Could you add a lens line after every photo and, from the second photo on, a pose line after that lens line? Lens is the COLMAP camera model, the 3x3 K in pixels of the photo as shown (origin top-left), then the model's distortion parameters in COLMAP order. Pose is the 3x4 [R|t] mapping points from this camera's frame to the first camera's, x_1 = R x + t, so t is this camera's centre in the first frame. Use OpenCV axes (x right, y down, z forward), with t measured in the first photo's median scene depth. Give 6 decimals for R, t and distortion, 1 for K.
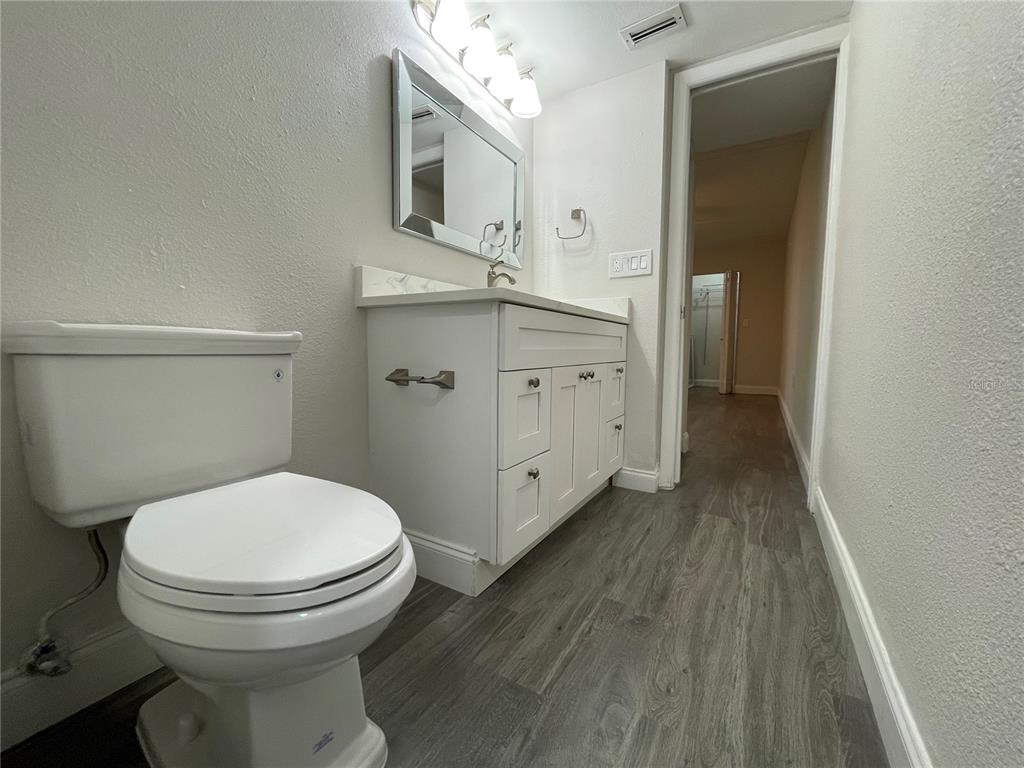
lens RADIAL K [[415.8, 0, 510.2], [0, 415.8, 385.4], [0, 0, 1]] dist [-0.003877, -0.000194]
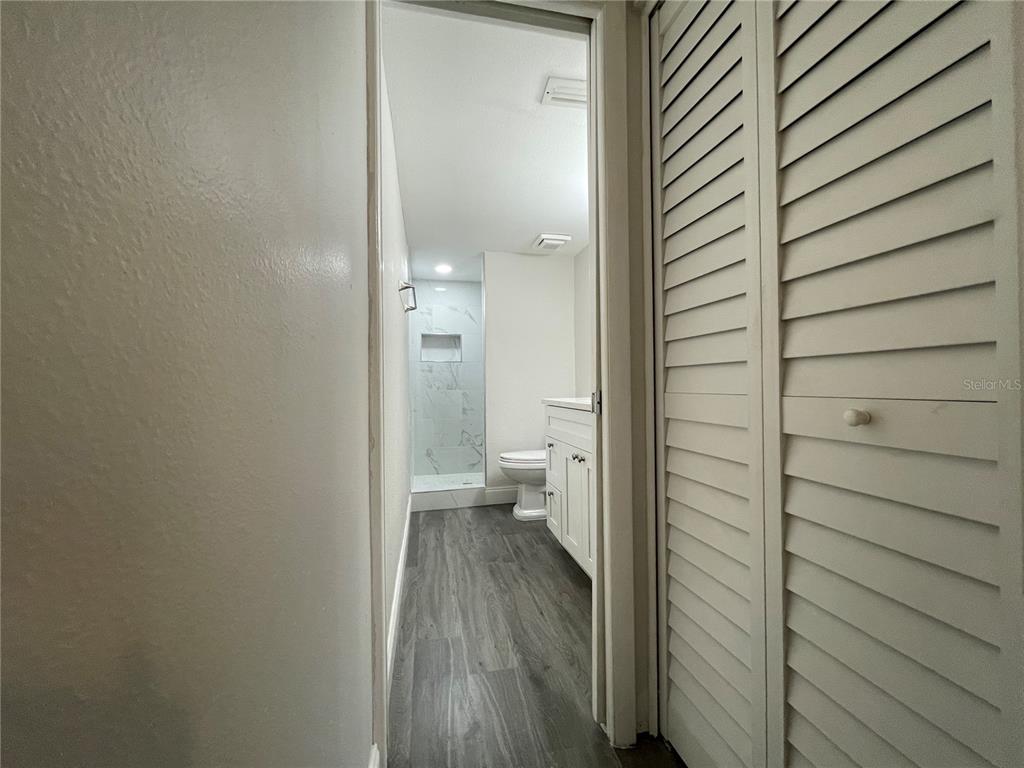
lens RADIAL K [[415.8, 0, 514.1], [0, 415.8, 381.8], [0, 0, 1]] dist [-0.003877, -0.000194]
pose [[-0.729040, -0.003098, -0.684465, 1.144677], [-0.053247, 0.997216, 0.052201, -0.297171], [0.682397, 0.074502, -0.727175, 1.734165]]
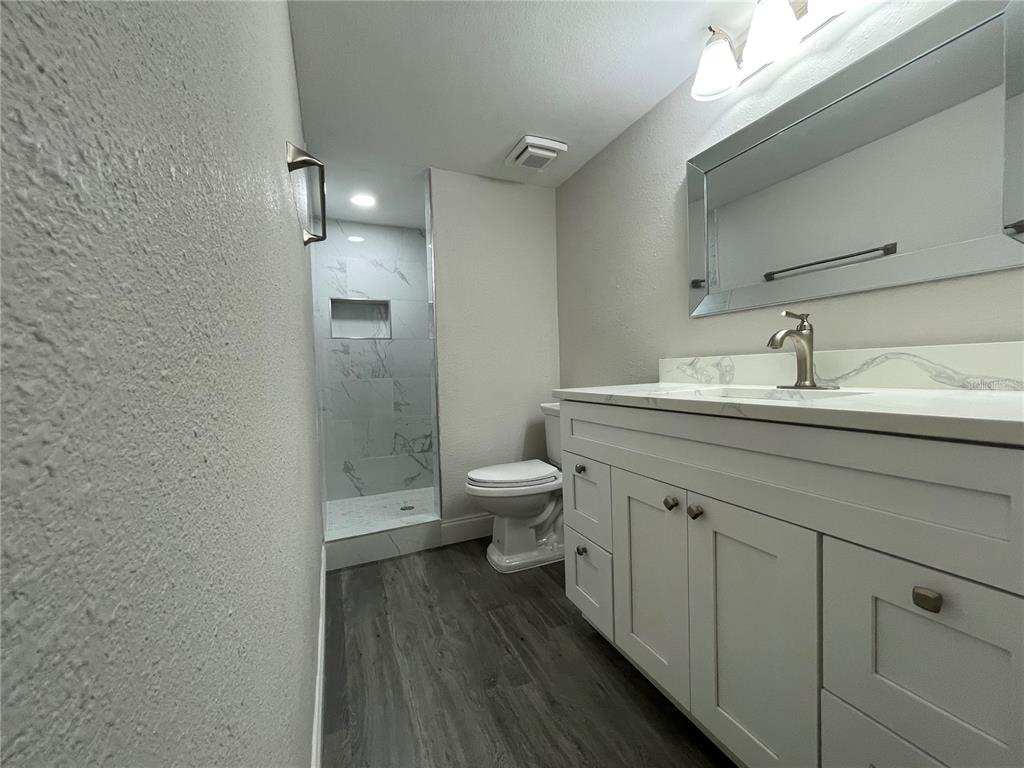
lens RADIAL K [[415.8, 0, 511.0], [0, 415.8, 383.7], [0, 0, 1]] dist [-0.003877, -0.000194]
pose [[-0.579144, 0.039736, -0.814256, 0.819549], [-0.046025, 0.995625, 0.081322, -0.242602], [0.813925, 0.084574, -0.574781, 1.130682]]
